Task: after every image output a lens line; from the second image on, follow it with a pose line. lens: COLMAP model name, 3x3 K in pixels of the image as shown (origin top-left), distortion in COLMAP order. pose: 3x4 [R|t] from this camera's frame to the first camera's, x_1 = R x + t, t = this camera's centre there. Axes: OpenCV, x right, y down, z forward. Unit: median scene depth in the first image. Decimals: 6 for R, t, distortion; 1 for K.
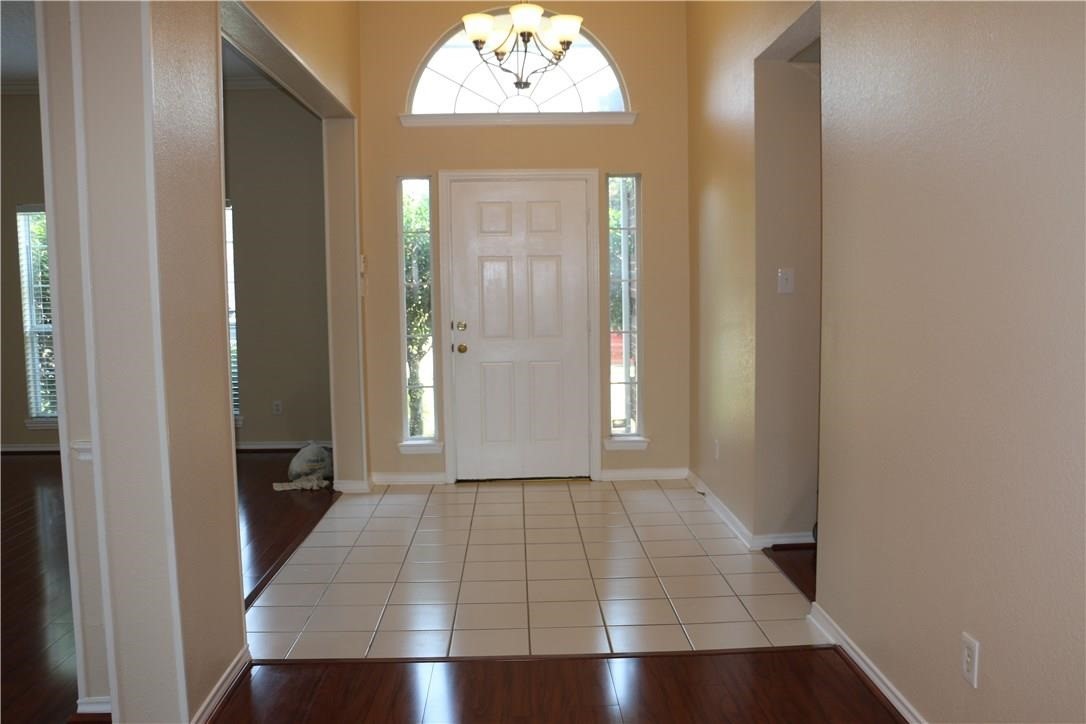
lens RADIAL K [[945.3, 0, 543.0], [0, 945.3, 362.0], [0, 0, 1]] dist [-0.154581, 0.001740]
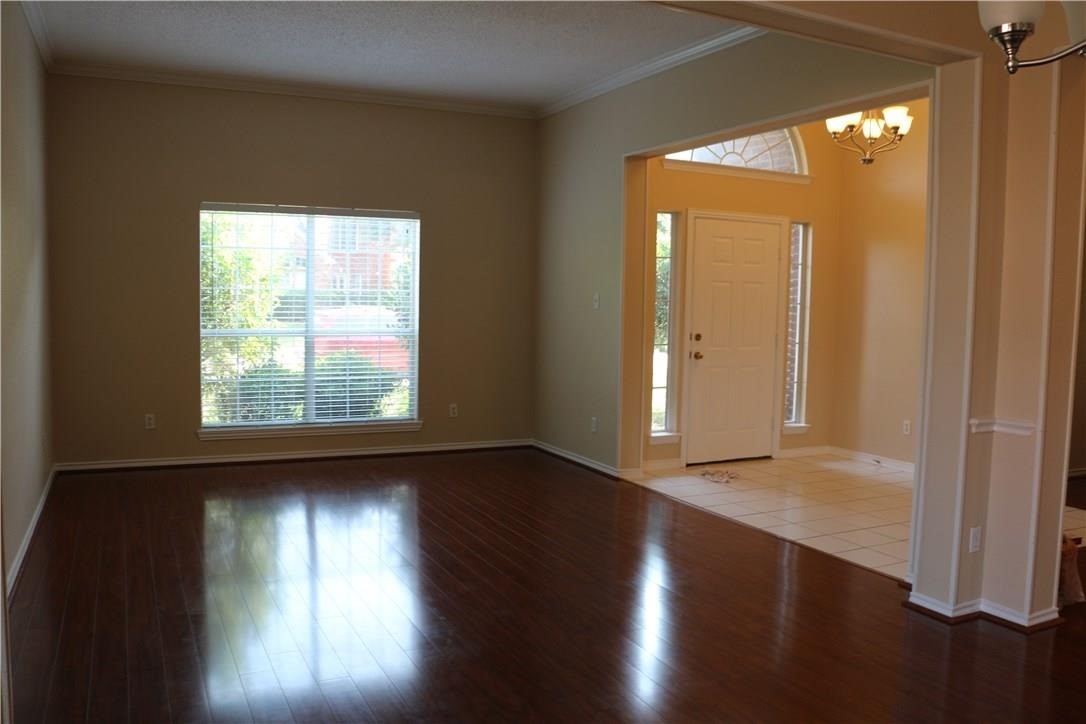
lens RADIAL K [[894.2, 0, 543.0], [0, 894.2, 362.0], [0, 0, 1]] dist [-0.179270, 0.156106]
pose [[0.915343, -0.003417, 0.402660, -0.729000], [0.009348, 0.999875, -0.012766, 0.007037], [-0.402566, 0.015449, 0.915261, 0.031202]]
